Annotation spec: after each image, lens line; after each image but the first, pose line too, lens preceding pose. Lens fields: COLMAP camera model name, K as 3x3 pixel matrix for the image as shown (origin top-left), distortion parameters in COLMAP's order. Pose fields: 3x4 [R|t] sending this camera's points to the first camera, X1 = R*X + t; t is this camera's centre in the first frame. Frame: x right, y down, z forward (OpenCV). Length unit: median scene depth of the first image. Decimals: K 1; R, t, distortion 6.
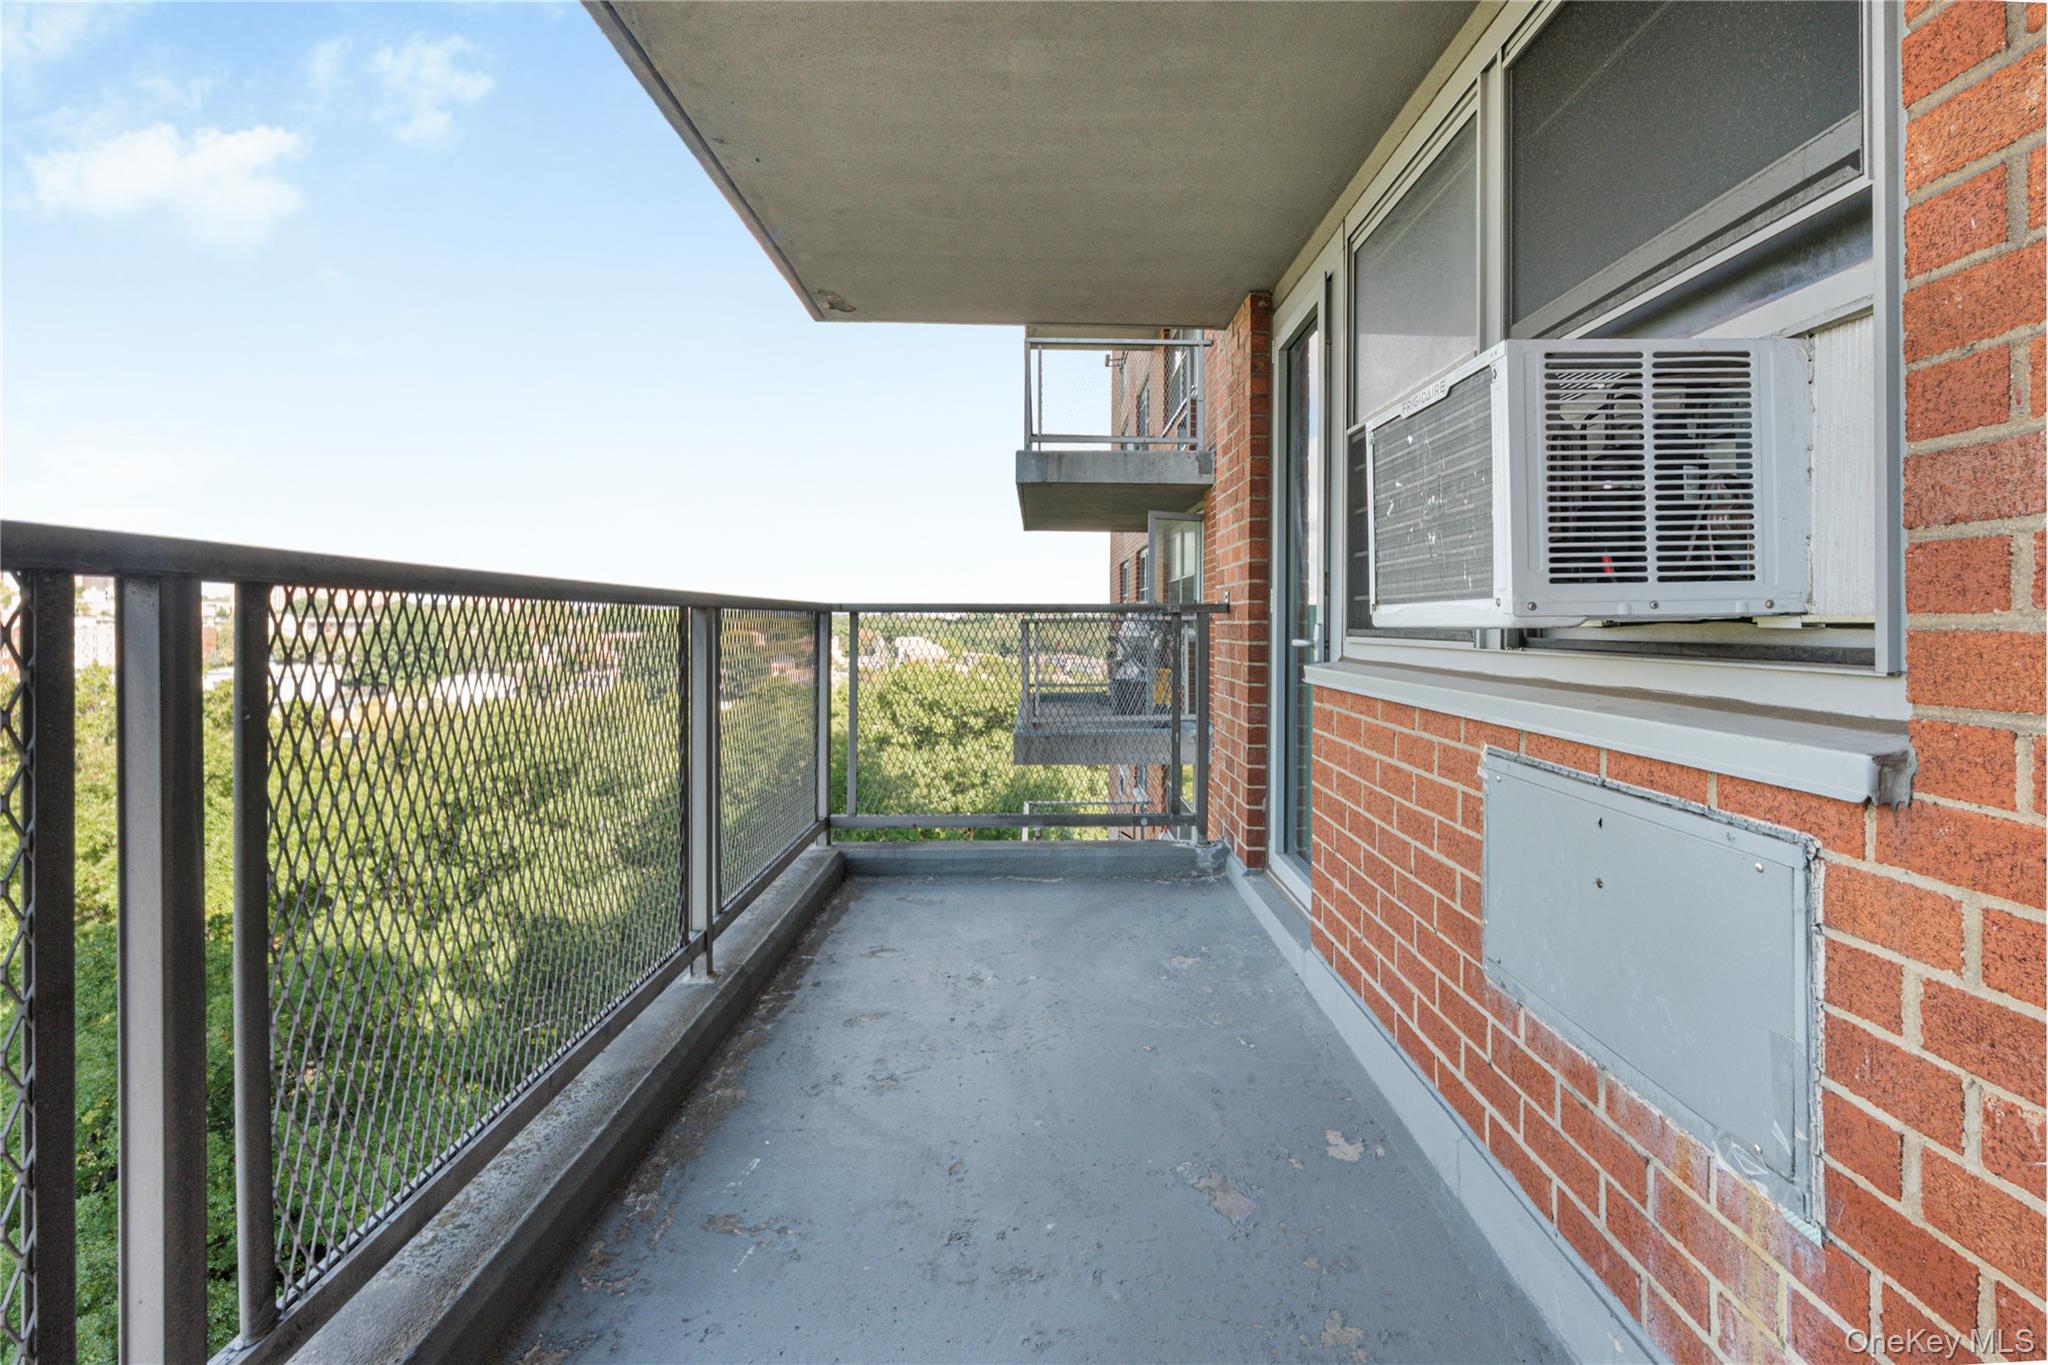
lens RADIAL K [[877.5, 0, 1046.9], [0, 877.5, 620.5], [0, 0, 1]] dist [-0.000876, 0.000257]
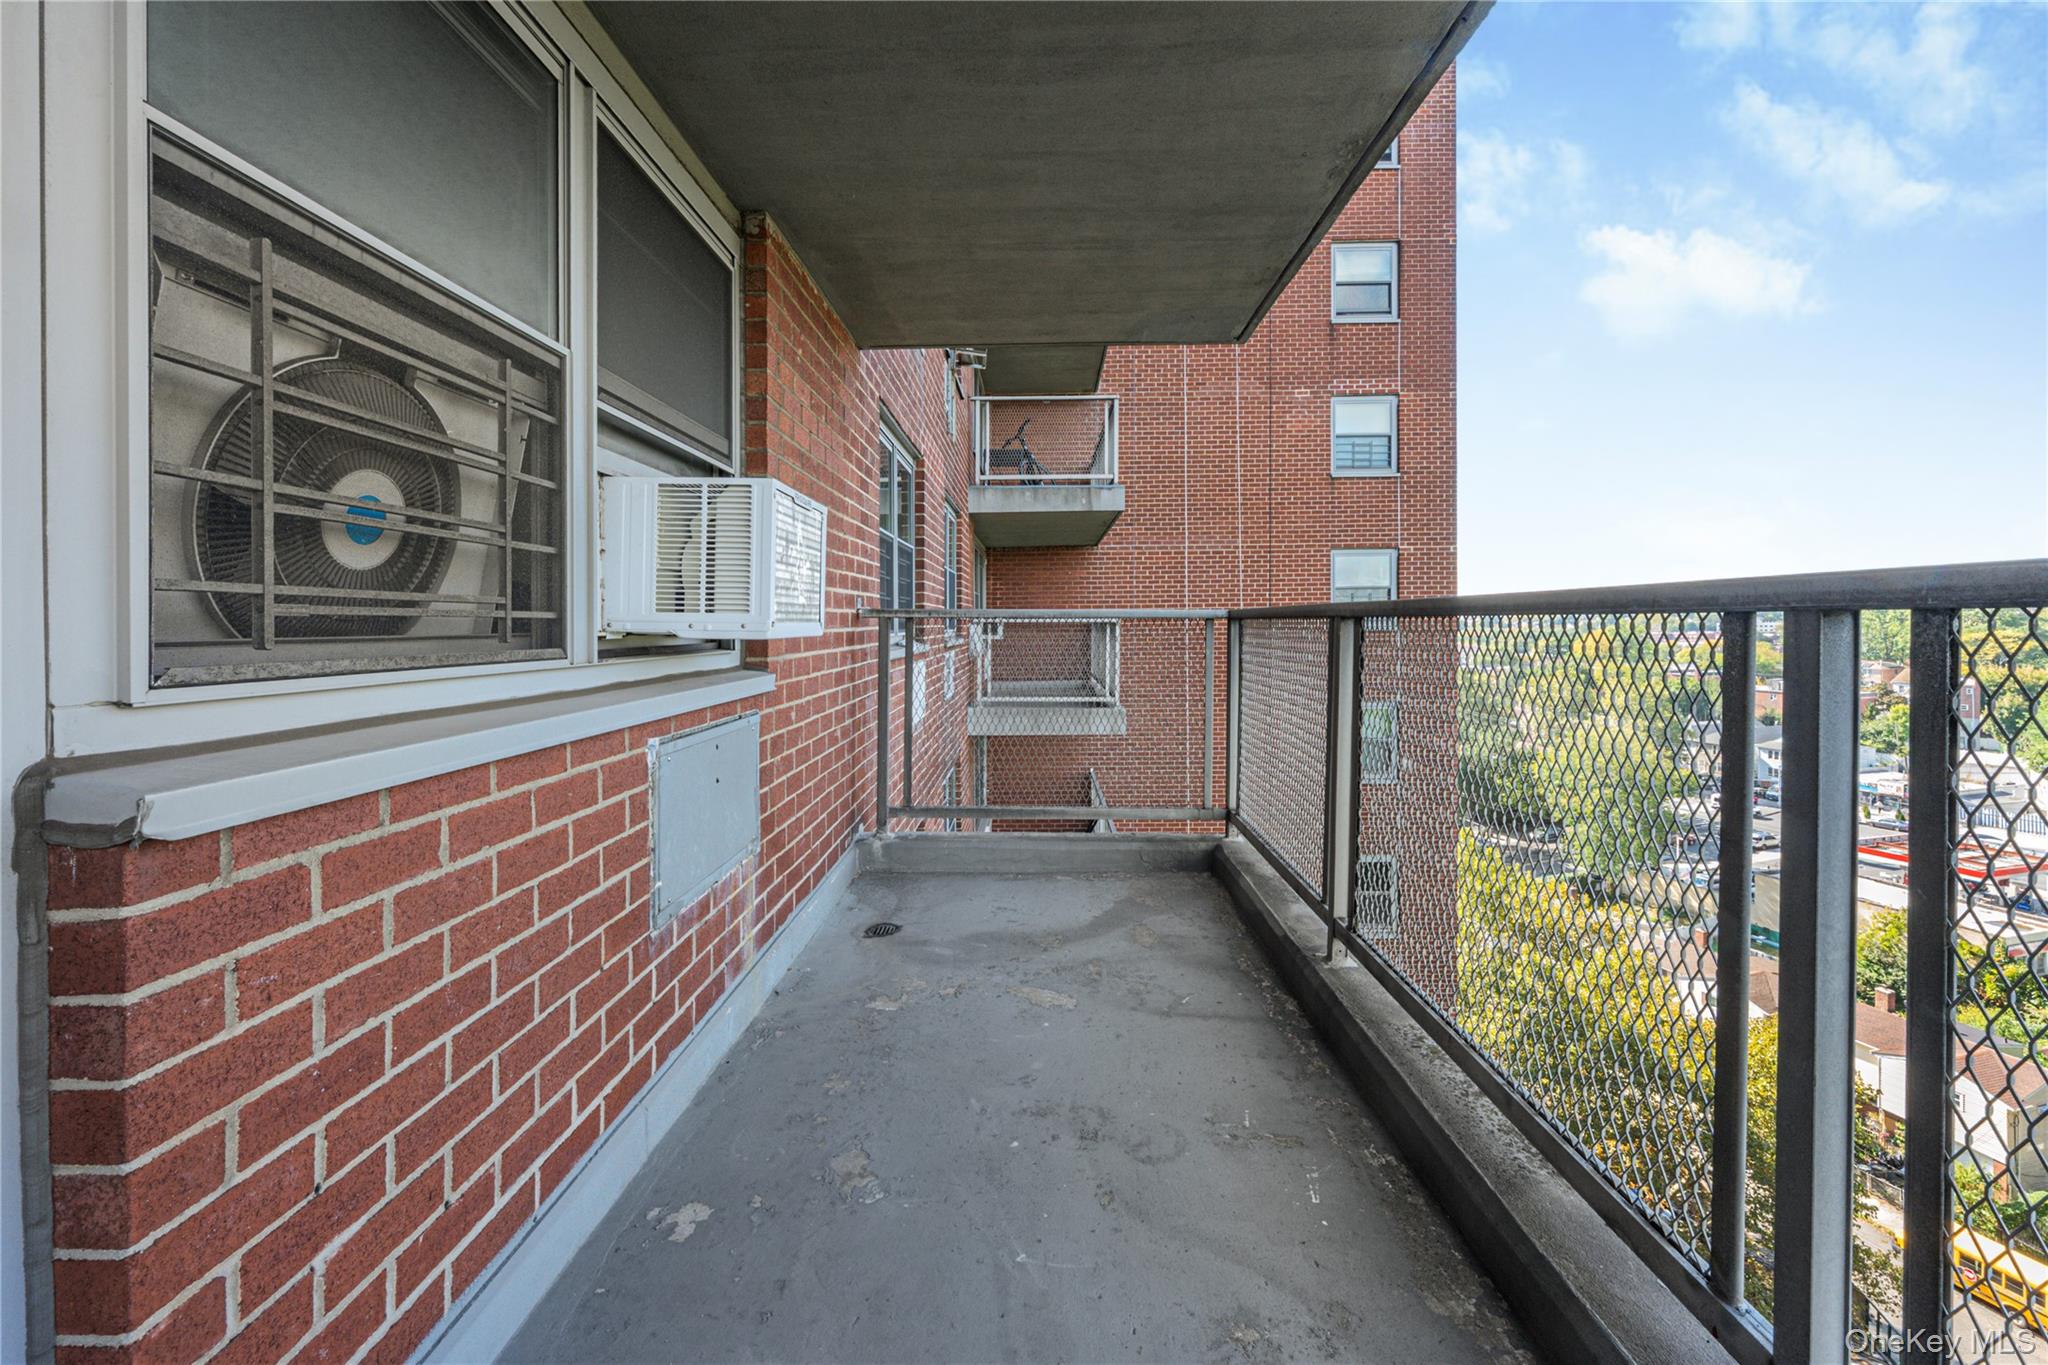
lens RADIAL K [[877.5, 0, 1021.7], [0, 877.5, 632.4], [0, 0, 1]] dist [-0.000876, 0.000257]
pose [[-0.999435, 0.001922, 0.033551, -0.047134], [0.002260, 0.999947, 0.010048, -0.020841], [-0.033530, 0.010118, -0.999386, 2.176222]]
